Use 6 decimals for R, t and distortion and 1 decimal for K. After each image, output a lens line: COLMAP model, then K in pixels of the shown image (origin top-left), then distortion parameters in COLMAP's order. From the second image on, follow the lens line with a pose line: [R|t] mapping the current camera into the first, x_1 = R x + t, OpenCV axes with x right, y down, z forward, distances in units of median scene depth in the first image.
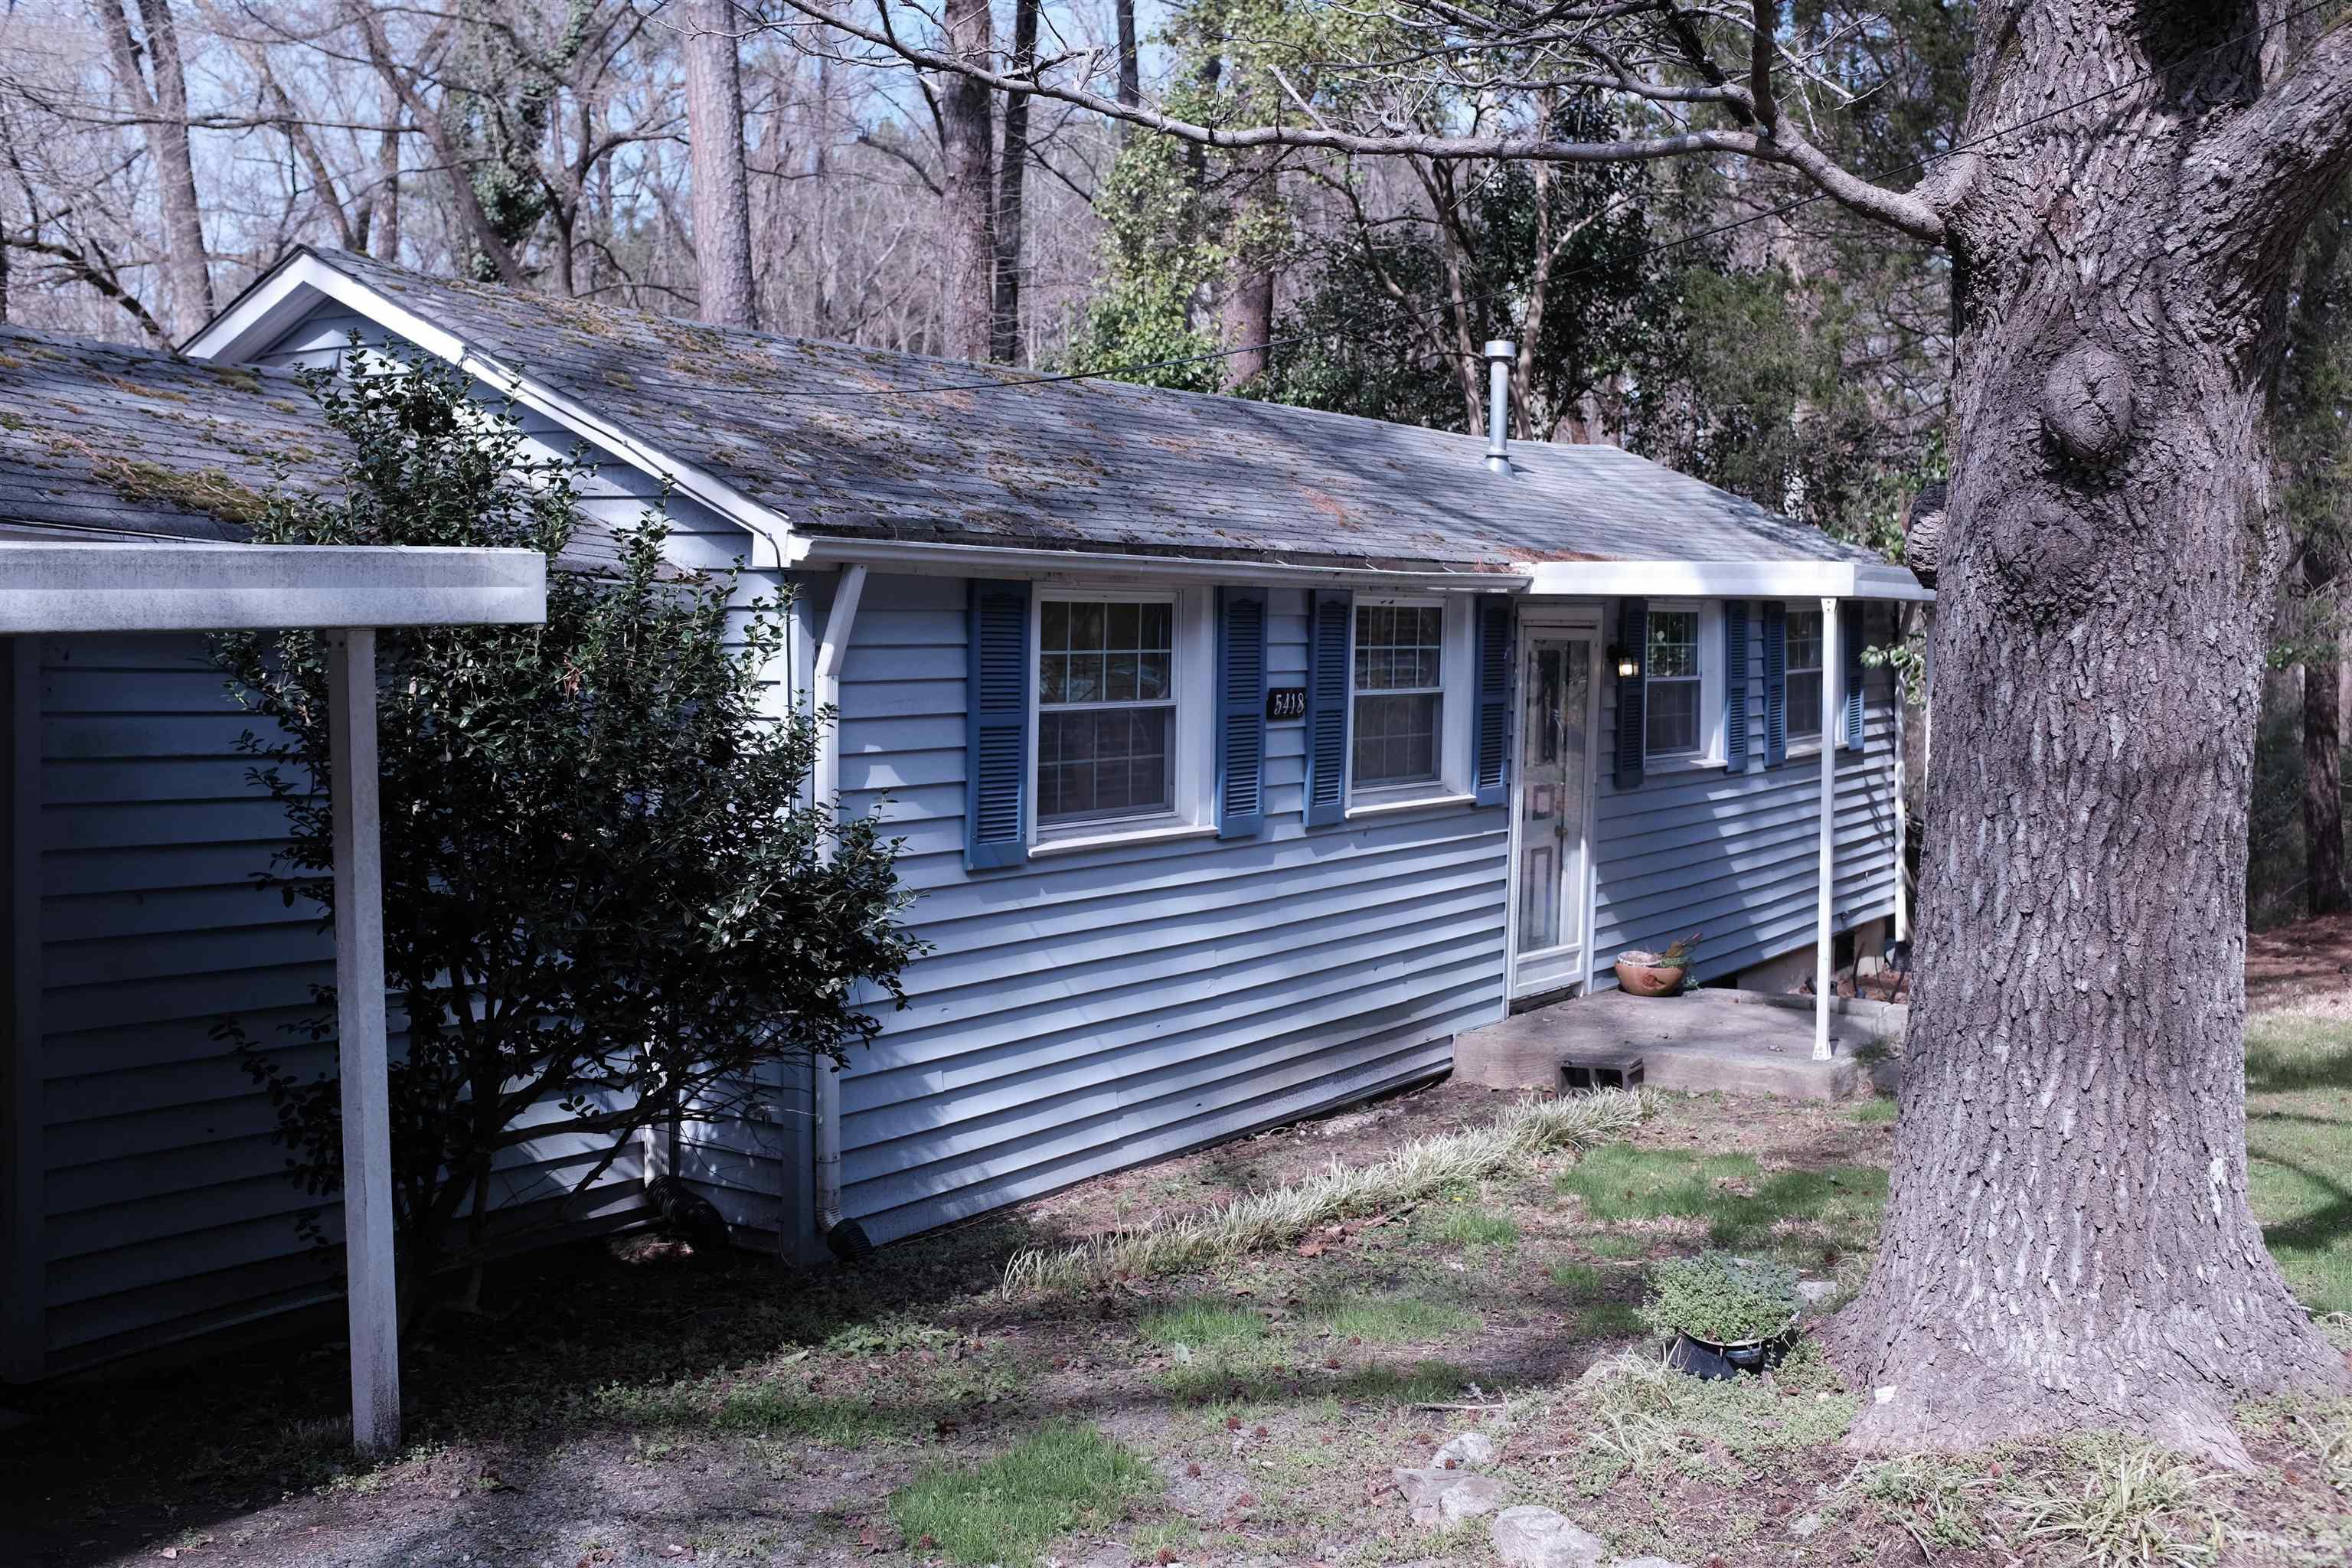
lens RADIAL K [[2395.5, 0, 1182.5], [0, 2395.5, 771.5], [0, 0, 1]] dist [-0.101254, 0.157799]
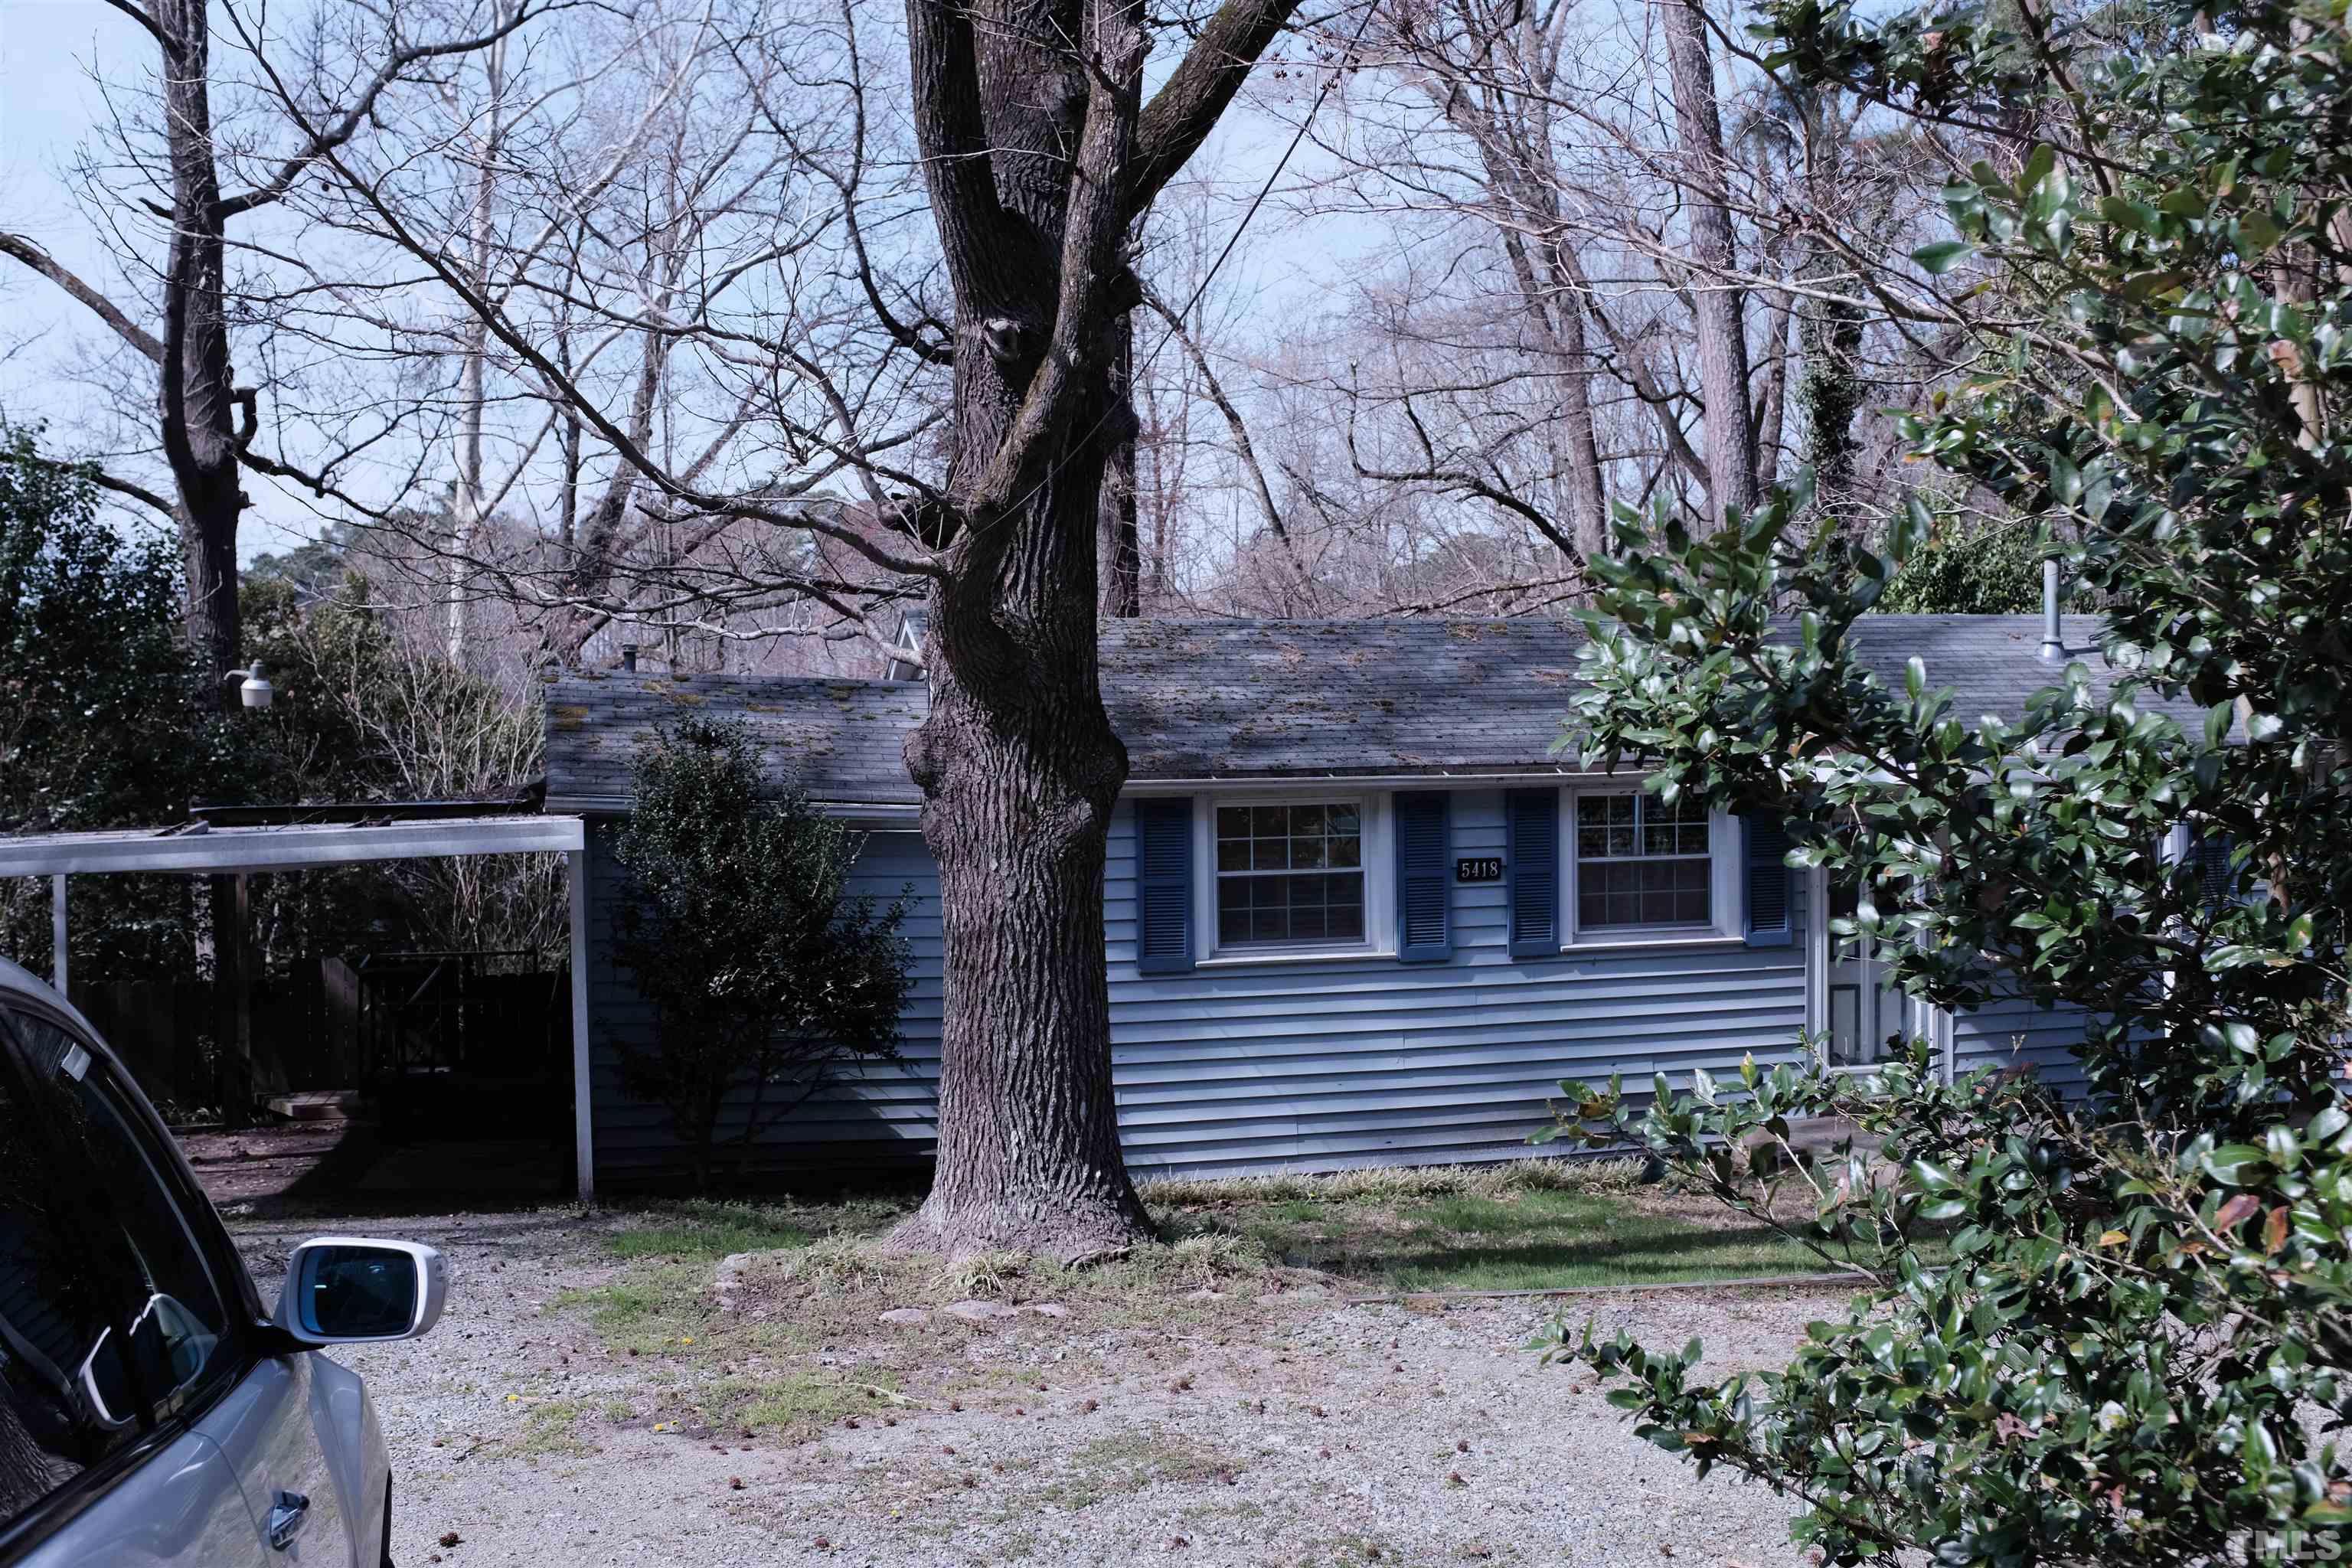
lens RADIAL K [[2395.5, 0, 1182.5], [0, 2395.5, 771.5], [0, 0, 1]] dist [-0.101254, 0.157799]
pose [[0.752932, -0.013103, -0.657968, 0.838393], [-0.017261, 0.999065, -0.039648, -0.026743], [0.657872, 0.041209, 0.752002, -0.190218]]
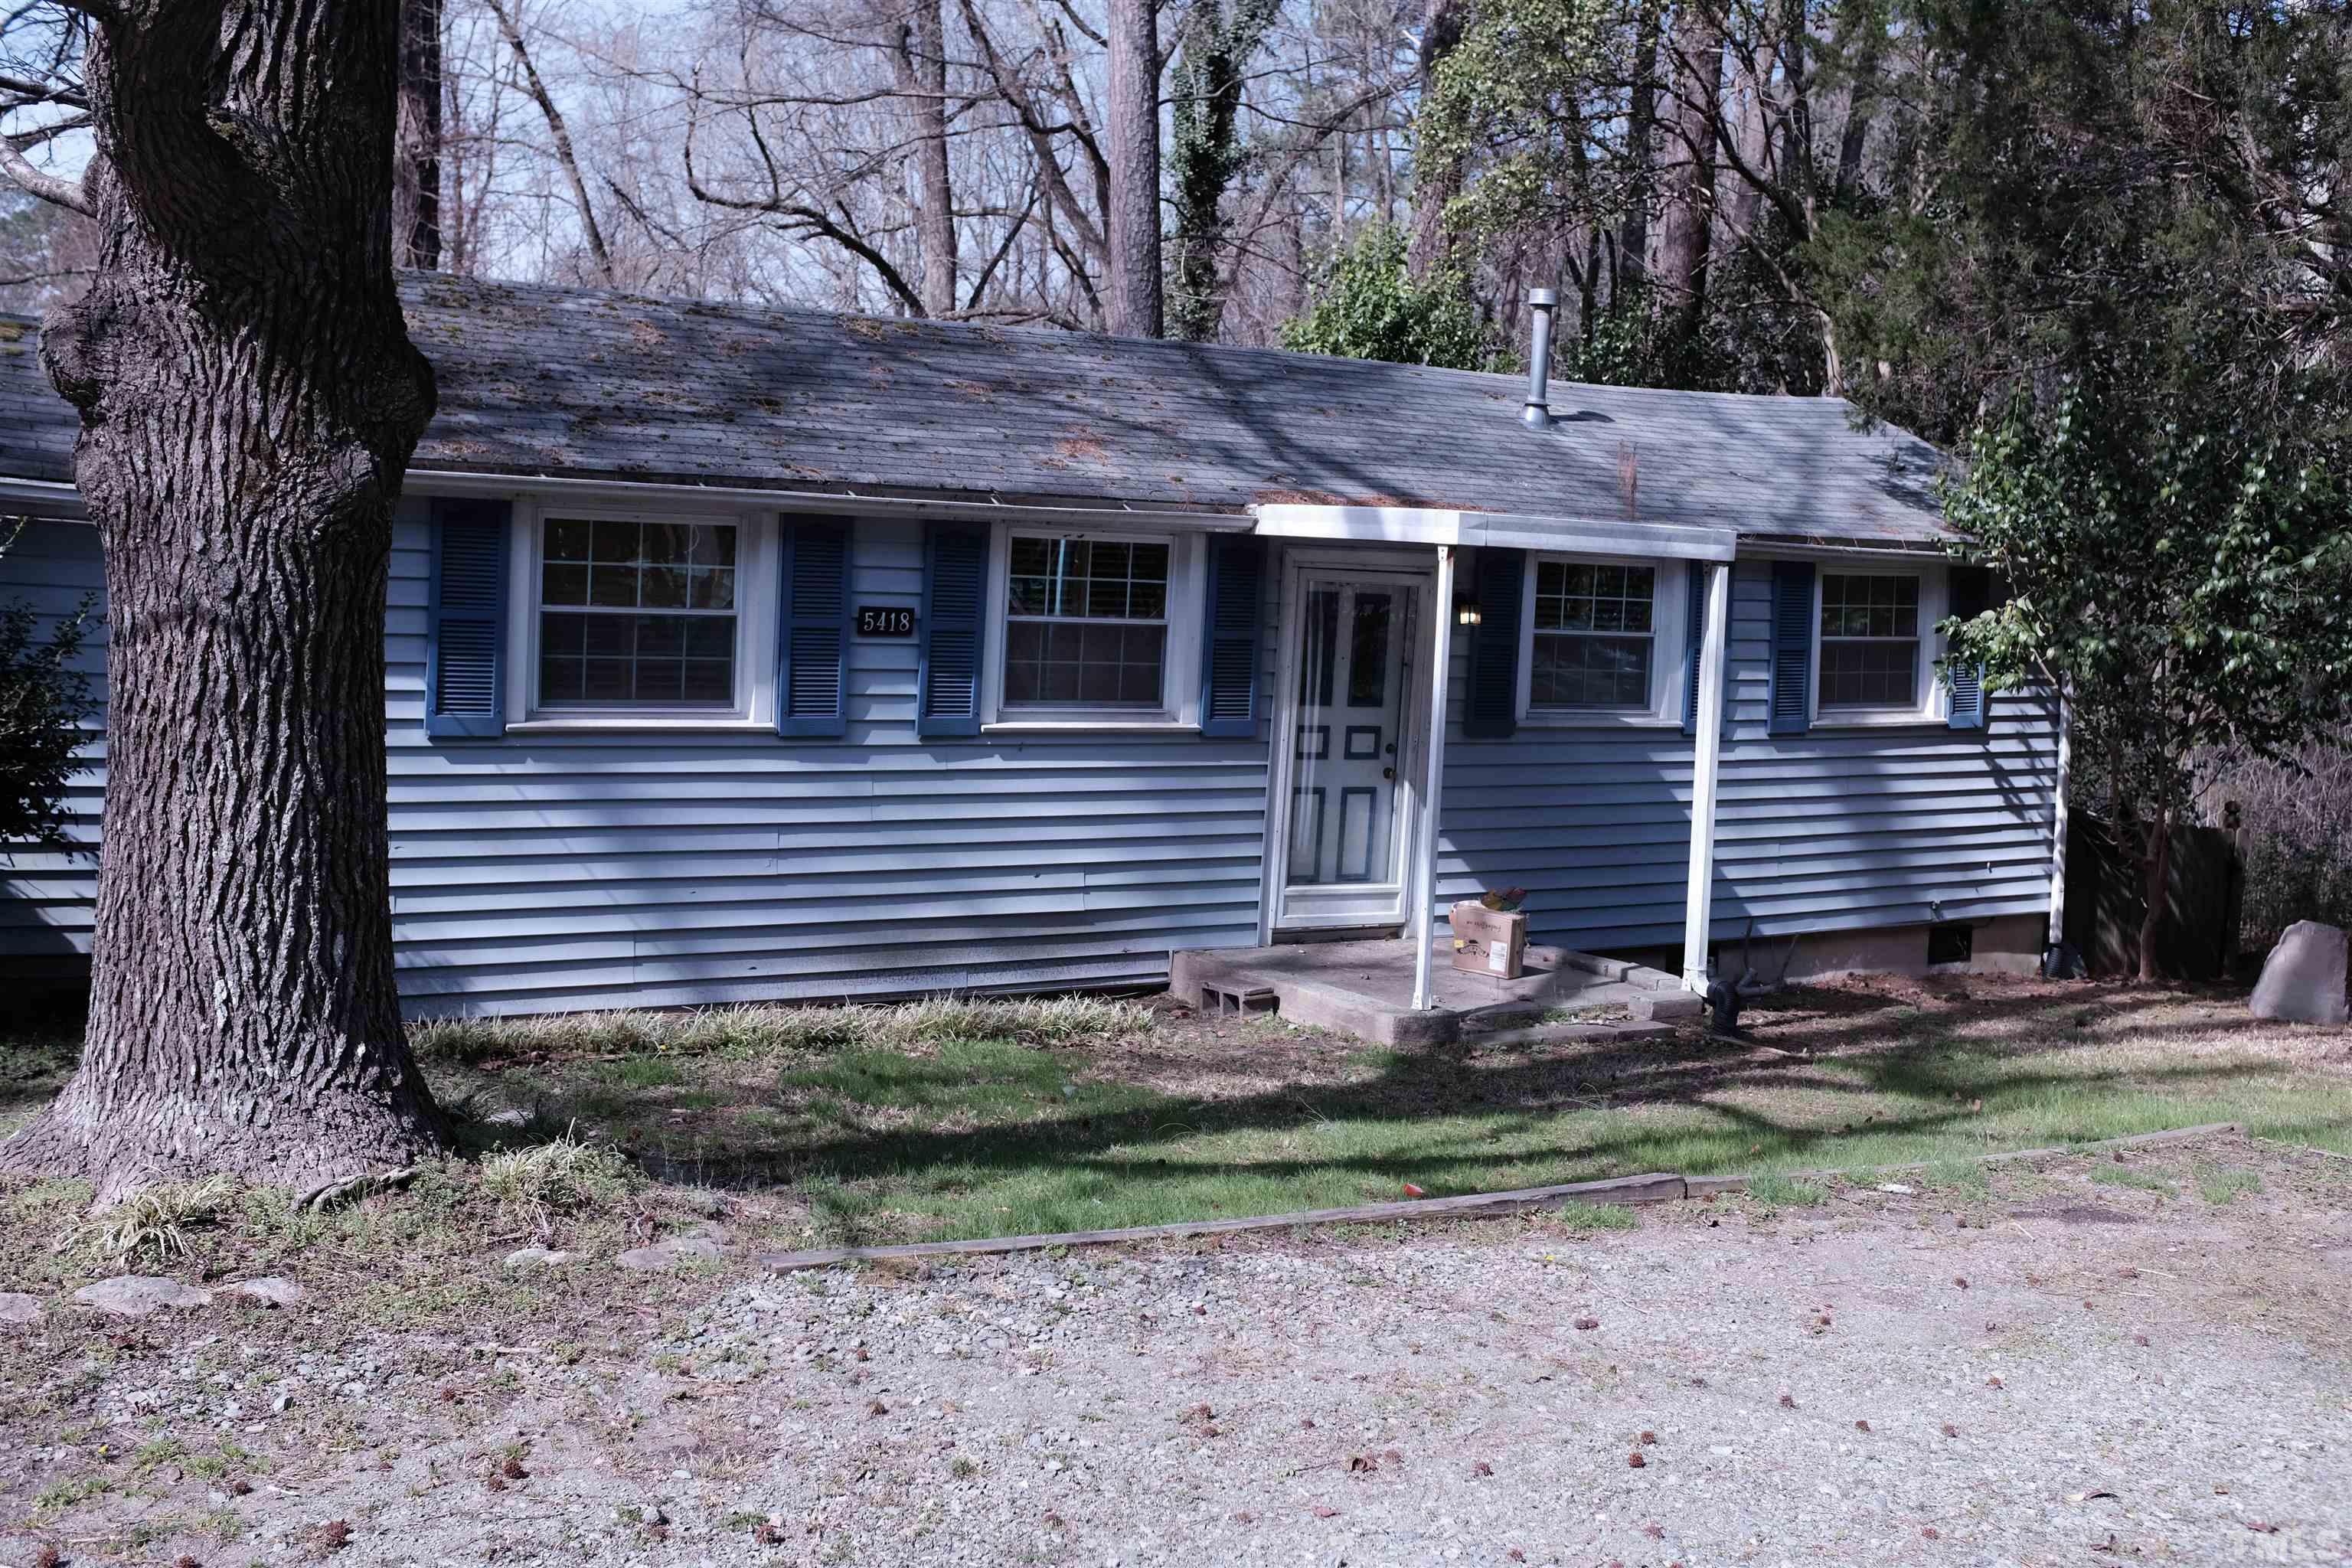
lens RADIAL K [[2395.5, 0, 1182.5], [0, 2395.5, 771.5], [0, 0, 1]] dist [-0.101254, 0.157799]
pose [[0.909796, 0.077475, -0.407761, 0.616353], [-0.068354, 0.996978, 0.036913, -0.009280], [0.409389, -0.005711, 0.912342, 0.044912]]
